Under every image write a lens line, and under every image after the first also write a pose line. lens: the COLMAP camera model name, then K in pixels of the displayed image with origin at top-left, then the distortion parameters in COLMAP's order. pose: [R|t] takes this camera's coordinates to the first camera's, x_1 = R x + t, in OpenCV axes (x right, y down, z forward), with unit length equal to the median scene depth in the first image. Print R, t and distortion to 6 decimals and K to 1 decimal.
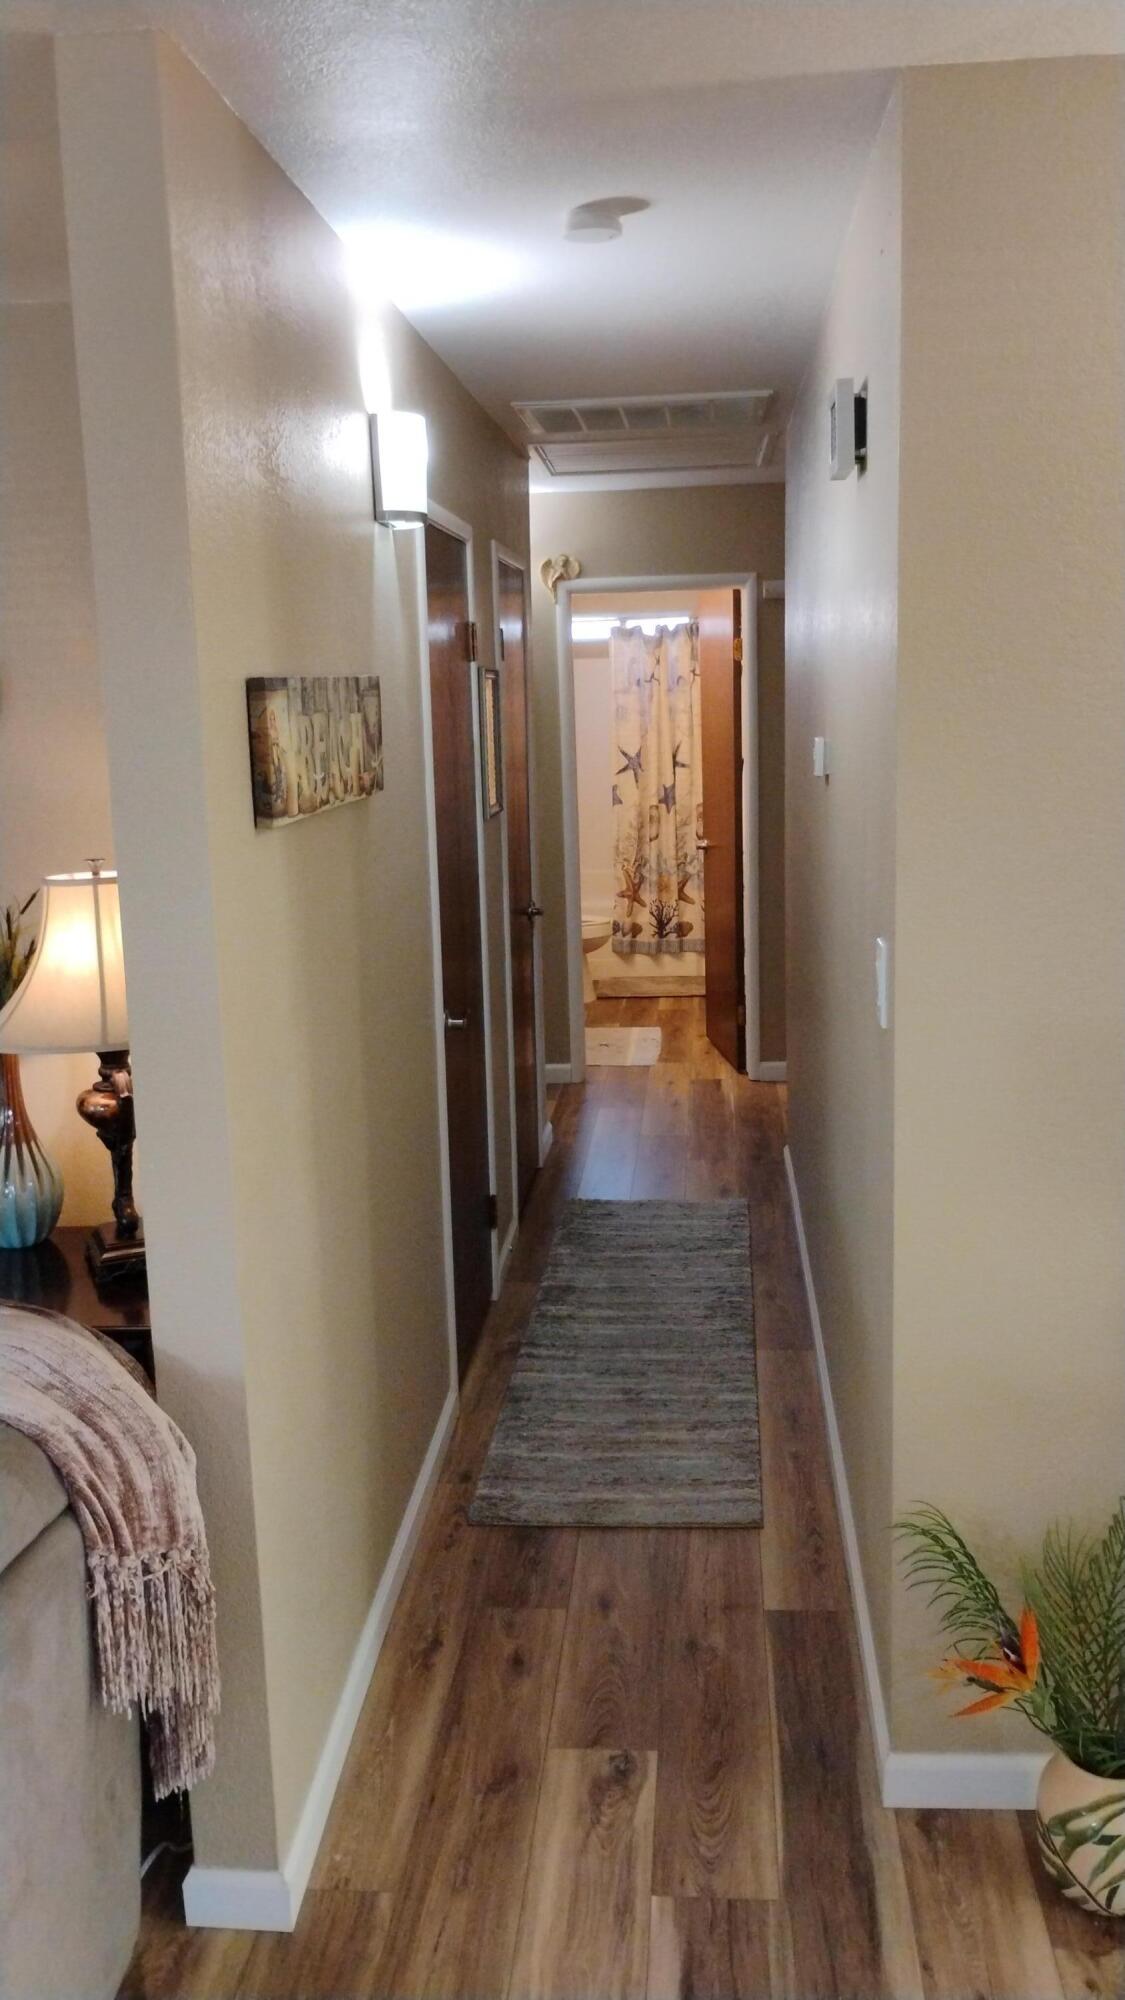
lens RADIAL K [[1666.3, 0, 570.3], [0, 1666.3, 983.3], [0, 0, 1]] dist [0.072944, -0.107322]
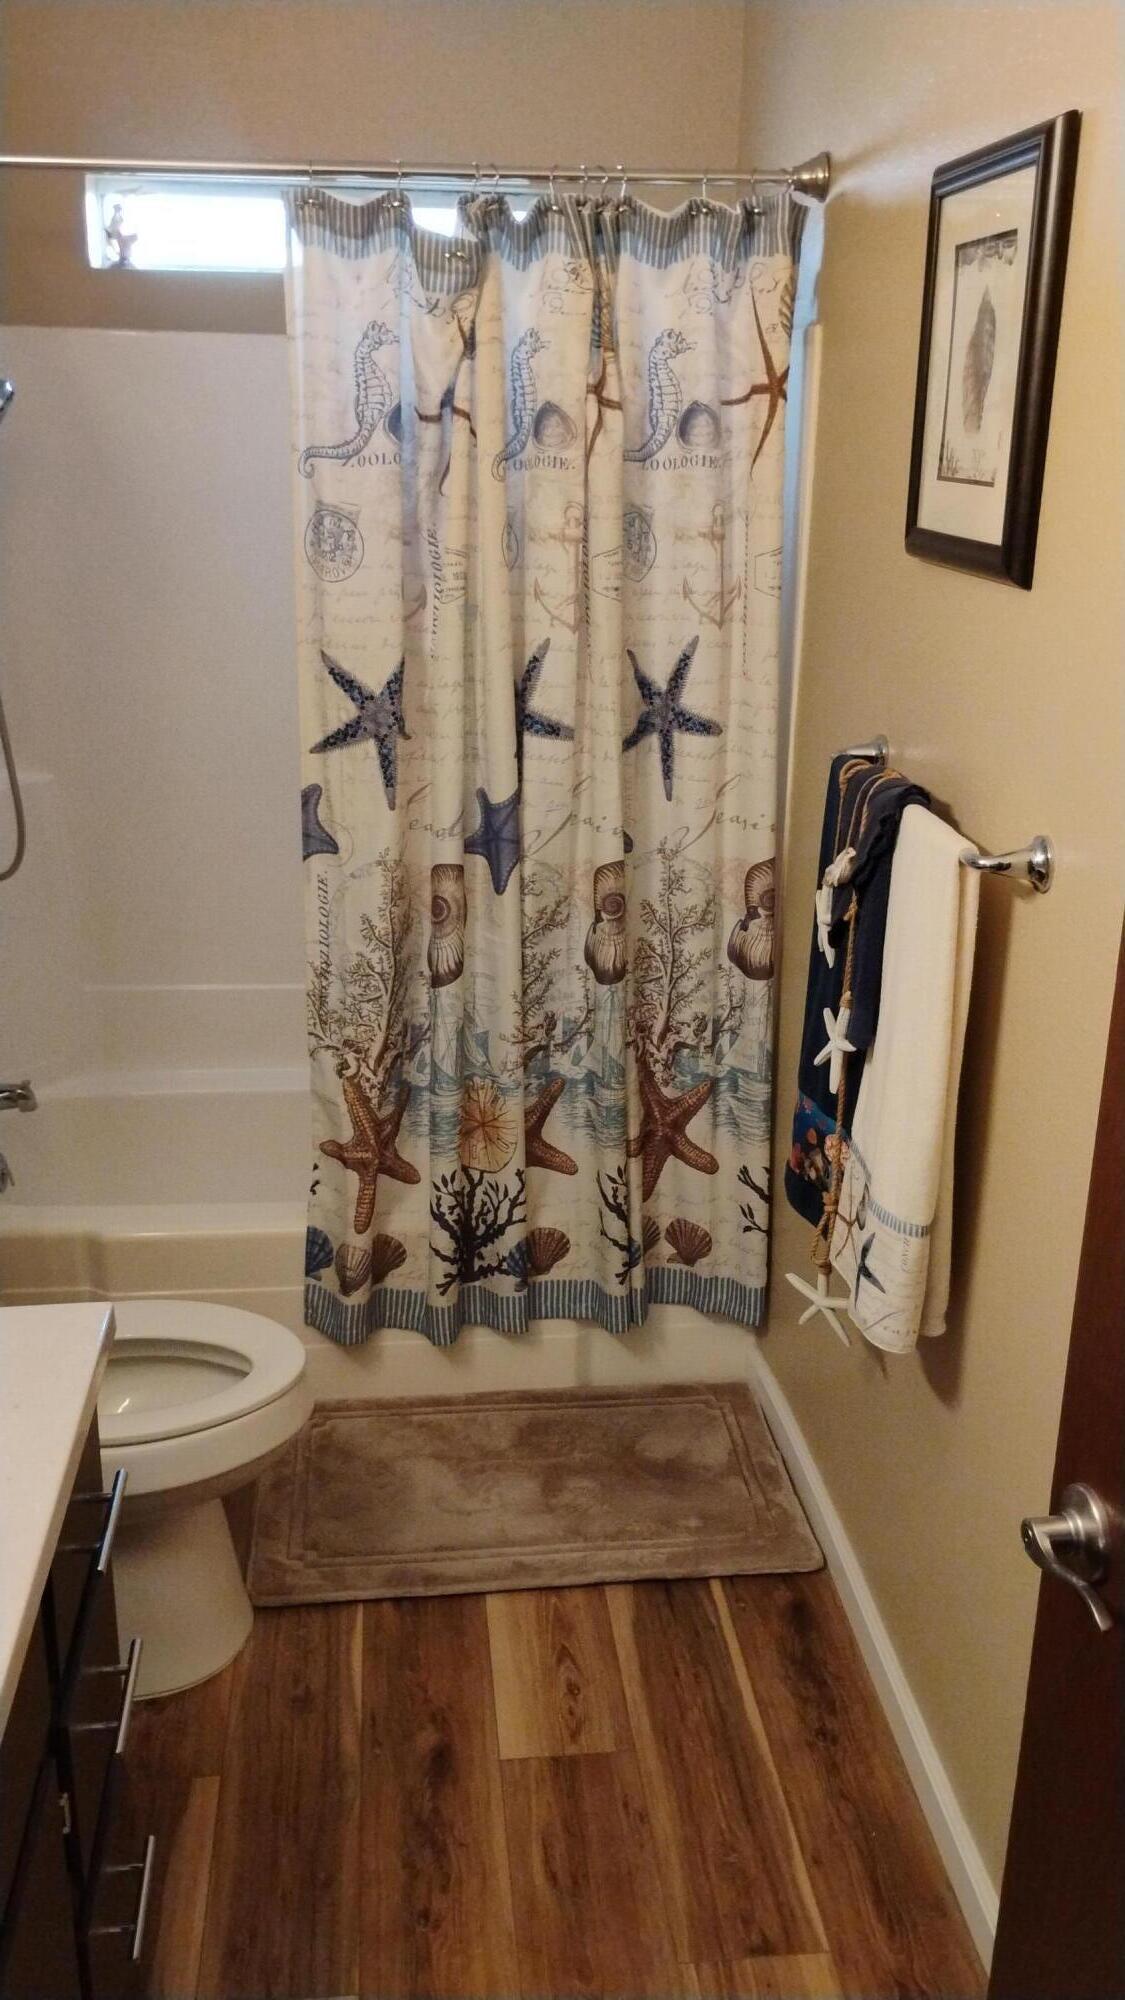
lens RADIAL K [[1666.3, 0, 570.3], [0, 1666.3, 983.3], [0, 0, 1]] dist [0.072944, -0.107322]
pose [[0.980417, -0.015607, 0.196312, 0.013462], [-0.012967, 0.989575, 0.143433, -0.127708], [-0.196504, -0.143170, 0.969994, 0.709190]]
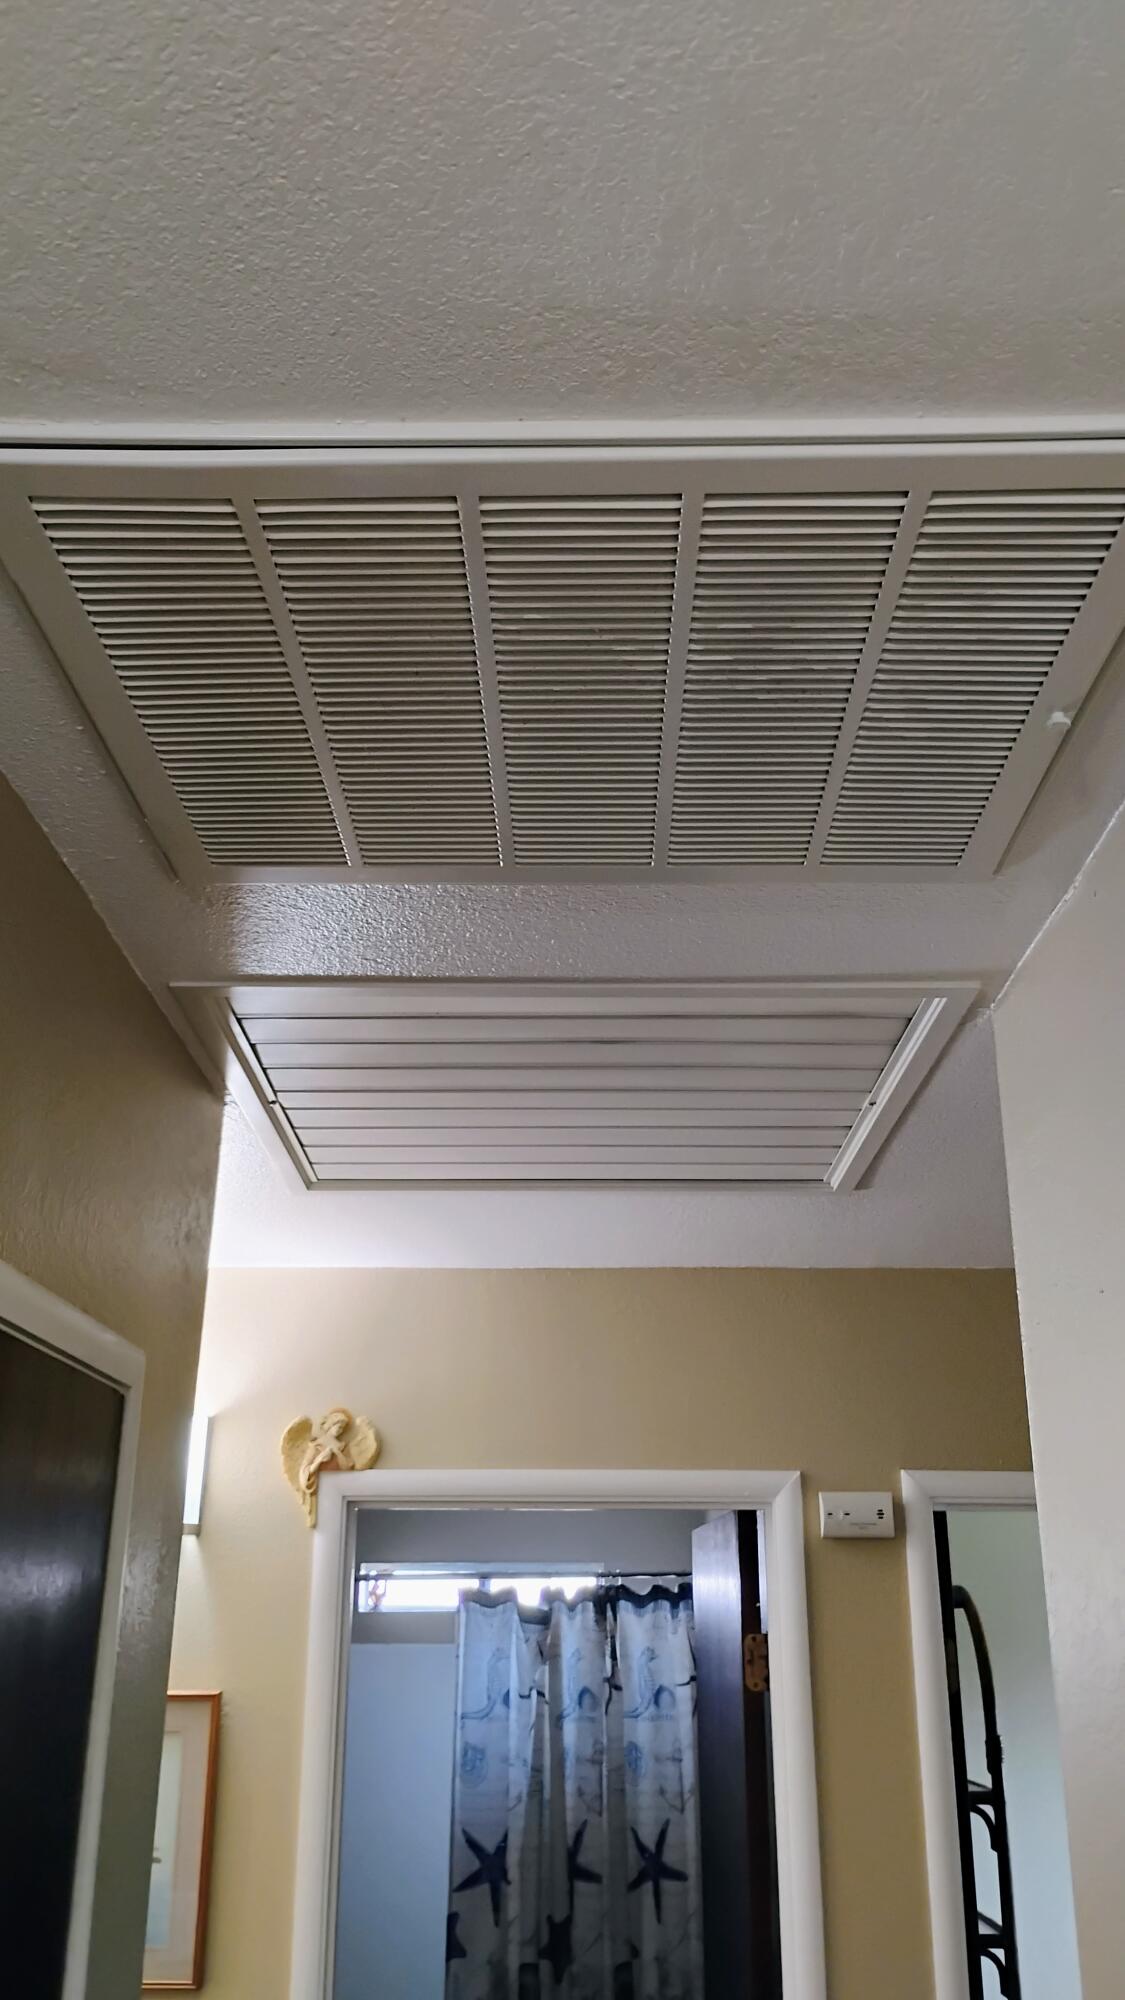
lens RADIAL K [[1666.3, 0, 570.3], [0, 1666.3, 983.3], [0, 0, 1]] dist [0.072944, -0.107322]
pose [[0.996581, 0.057009, 0.059803, 0.015507], [-0.016978, 0.849666, -0.527048, -0.089752], [-0.080859, 0.524230, 0.847729, 0.413653]]
